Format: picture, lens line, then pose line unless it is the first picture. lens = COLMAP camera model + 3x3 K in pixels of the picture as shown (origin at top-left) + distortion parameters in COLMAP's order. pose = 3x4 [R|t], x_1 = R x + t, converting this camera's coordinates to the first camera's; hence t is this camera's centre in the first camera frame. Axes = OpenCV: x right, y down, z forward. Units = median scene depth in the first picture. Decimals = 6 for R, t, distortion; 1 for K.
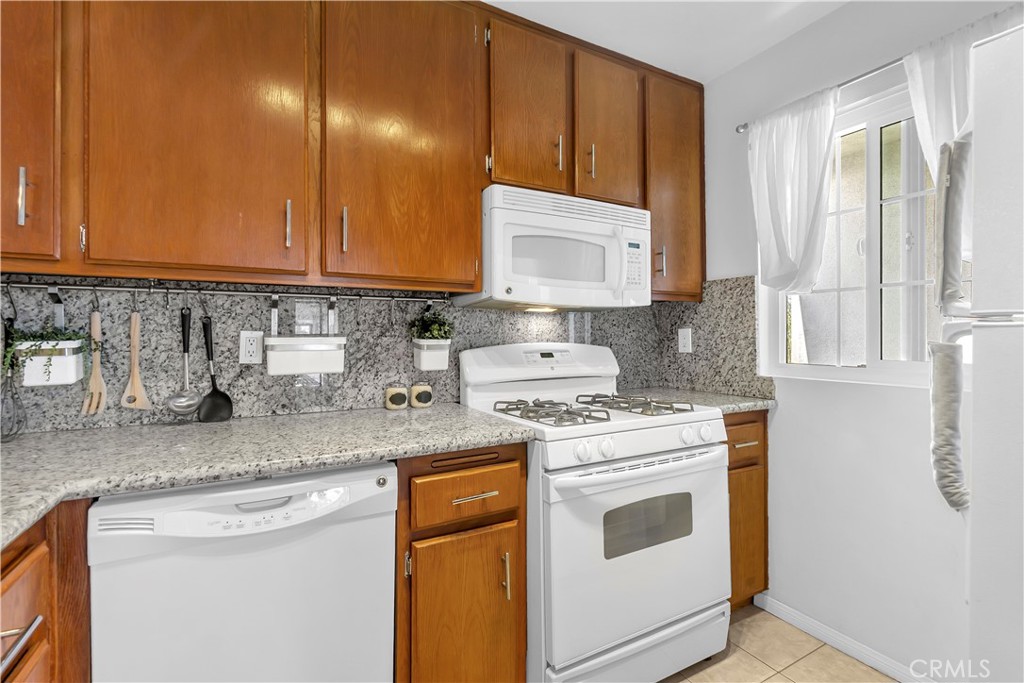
lens RADIAL K [[455.8, 0, 520.3], [0, 455.8, 337.3], [0, 0, 1]] dist [-0.010619, 0.002318]
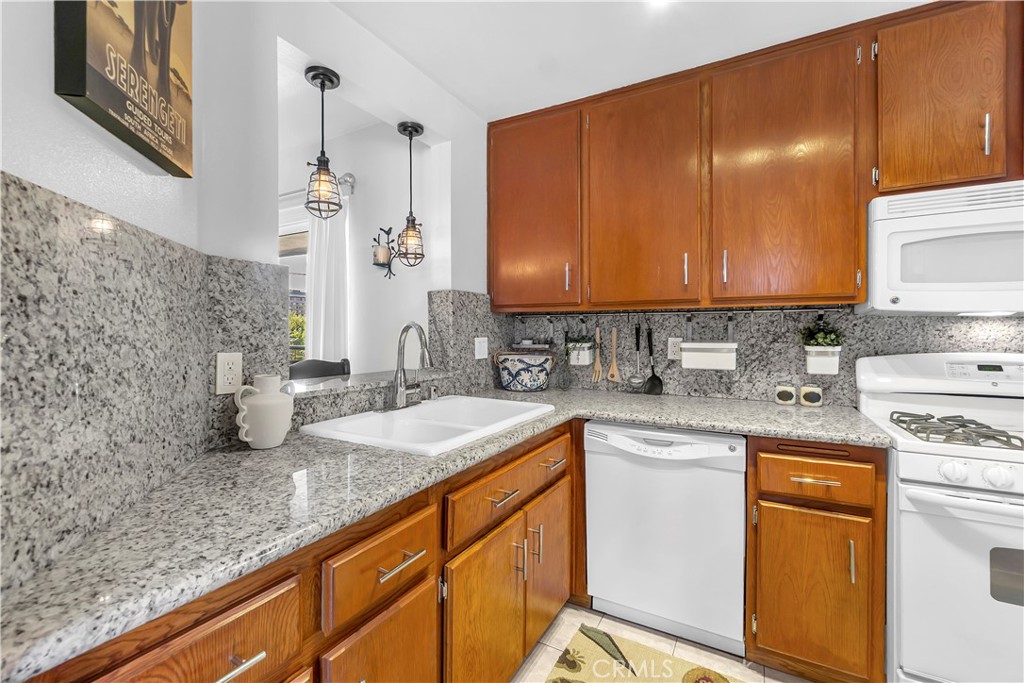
lens RADIAL K [[455.8, 0, 473.5], [0, 455.8, 333.5], [0, 0, 1]] dist [-0.010619, 0.002318]
pose [[0.459187, 0.005793, -0.888321, 0.454287], [0.004506, 0.999951, 0.008850, -0.045627], [0.888328, -0.008066, 0.459138, -0.290891]]
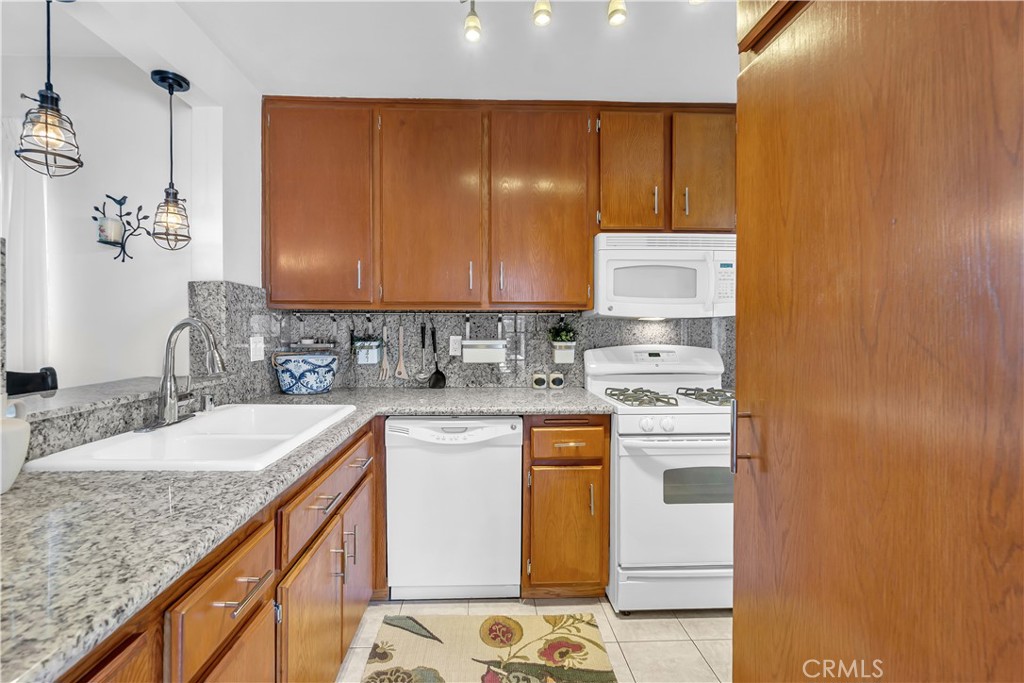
lens RADIAL K [[471.5, 0, 487.6], [0, 471.5, 334.2], [0, 0, 1]] dist [-0.014782, 0.001555]
pose [[0.869239, 0.007390, -0.494338, 0.380478], [0.000128, 0.999885, 0.015172, -0.047968], [0.494393, -0.013251, 0.869138, -0.463590]]
